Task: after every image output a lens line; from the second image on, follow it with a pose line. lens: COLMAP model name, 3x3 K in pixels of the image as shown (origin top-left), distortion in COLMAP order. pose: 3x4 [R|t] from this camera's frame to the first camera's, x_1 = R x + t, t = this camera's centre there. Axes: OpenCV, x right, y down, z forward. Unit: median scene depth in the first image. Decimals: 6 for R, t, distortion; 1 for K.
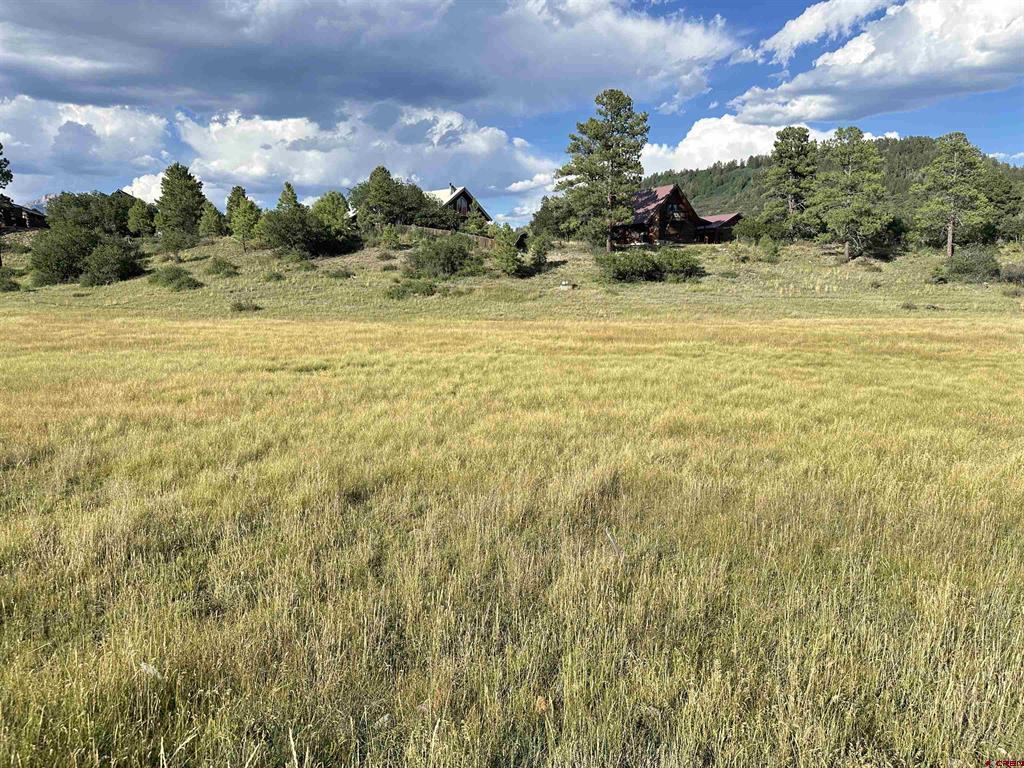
lens RADIAL K [[786.8, 0, 511.1], [0, 786.8, 368.8], [0, 0, 1]] dist [0.054454, -0.055550]
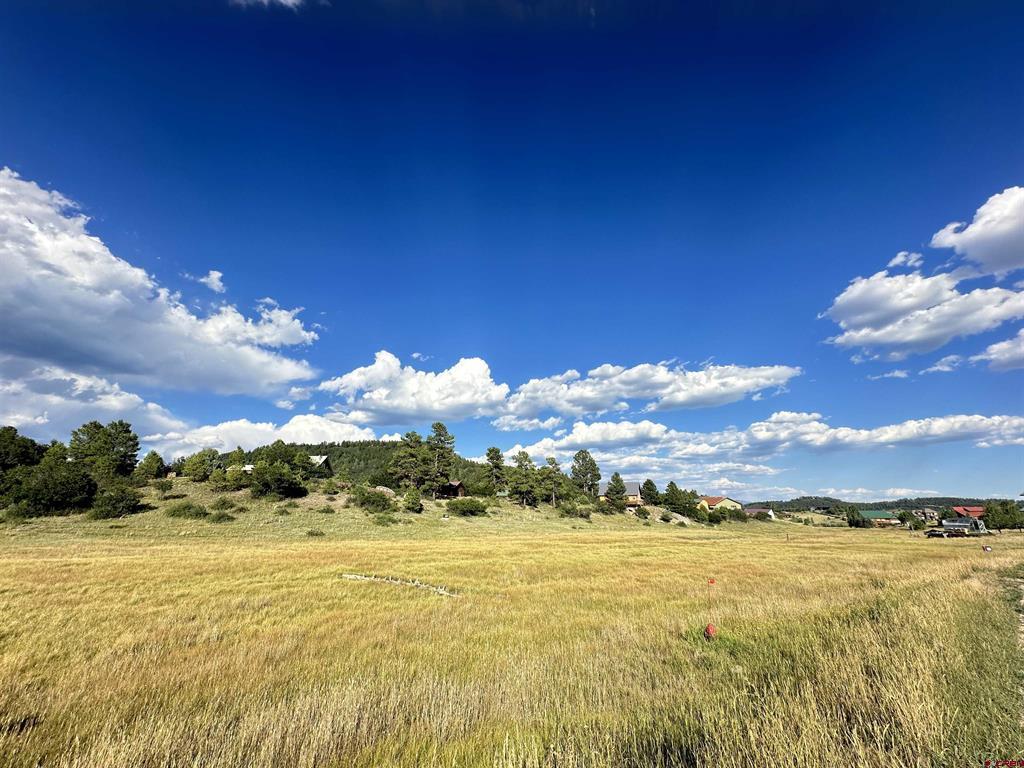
lens RADIAL K [[434.0, 0, 526.2], [0, 434.0, 364.7], [0, 0, 1]] dist [-0.001664, 0.000674]
pose [[0.704189, 0.236382, 0.669509, -0.497147], [0.067978, 0.916175, -0.394971, -0.011208], [-0.706751, 0.323646, 0.629091, 0.031861]]
